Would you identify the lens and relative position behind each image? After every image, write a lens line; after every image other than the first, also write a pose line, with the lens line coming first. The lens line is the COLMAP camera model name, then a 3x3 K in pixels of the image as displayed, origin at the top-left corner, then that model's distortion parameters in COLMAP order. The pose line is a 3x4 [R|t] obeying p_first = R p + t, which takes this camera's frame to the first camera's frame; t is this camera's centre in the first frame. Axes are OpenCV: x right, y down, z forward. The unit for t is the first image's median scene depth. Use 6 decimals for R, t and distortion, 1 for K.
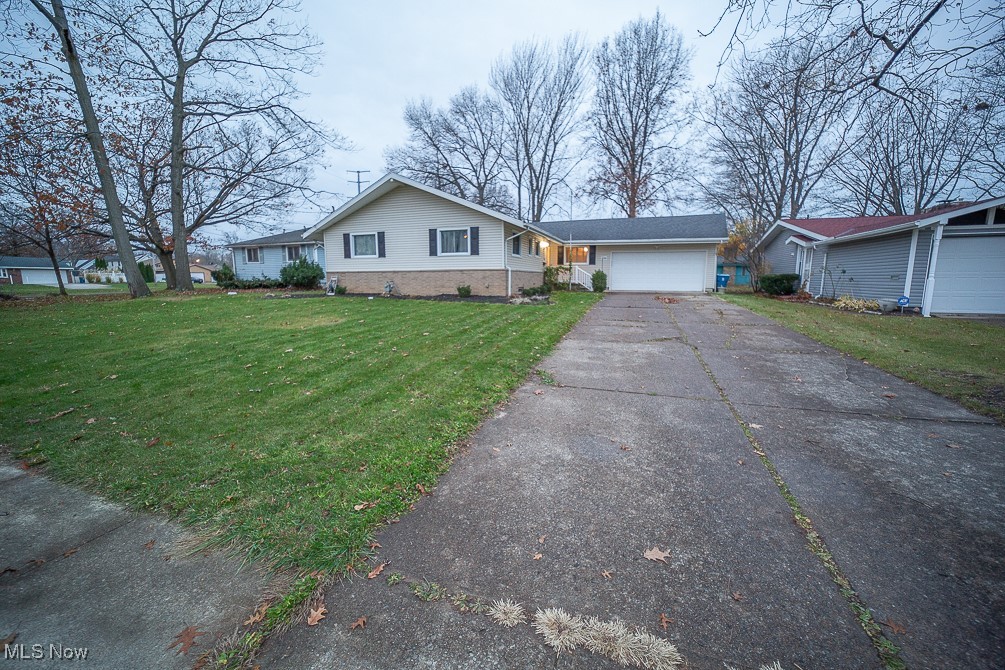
lens RADIAL K [[410.5, 0, 502.5], [0, 410.5, 335.0], [0, 0, 1]] dist [-0.000216, 0.000051]
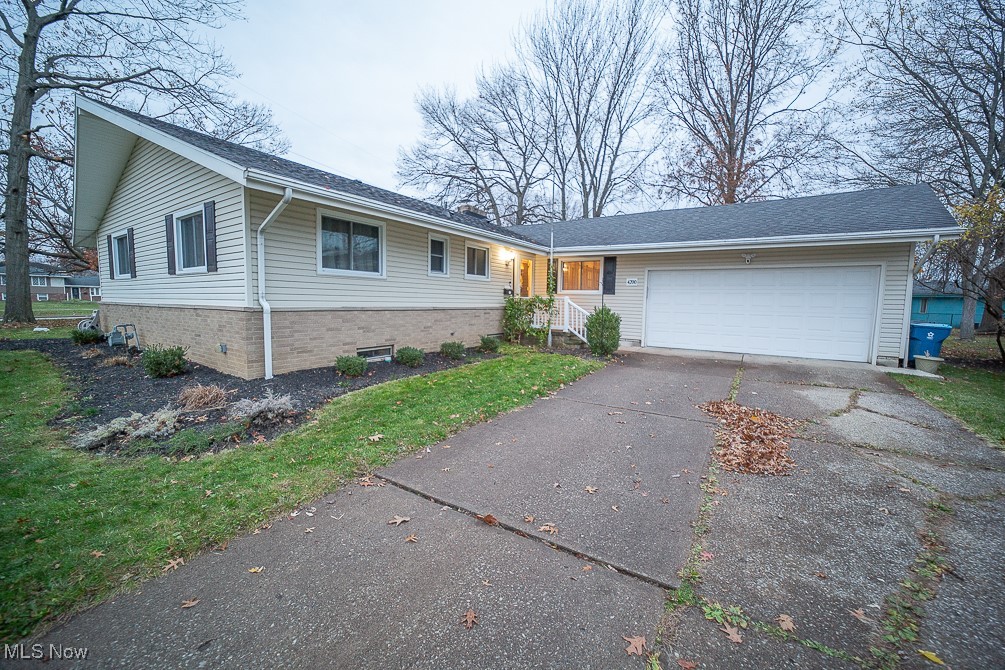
lens RADIAL K [[410.5, 0, 502.5], [0, 410.5, 335.0], [0, 0, 1]] dist [-0.000216, 0.000051]
pose [[0.969889, 0.031520, -0.241499, 0.225569], [-0.046062, 0.997434, -0.054809, -0.089768], [0.239152, 0.064283, 0.968852, 0.495614]]
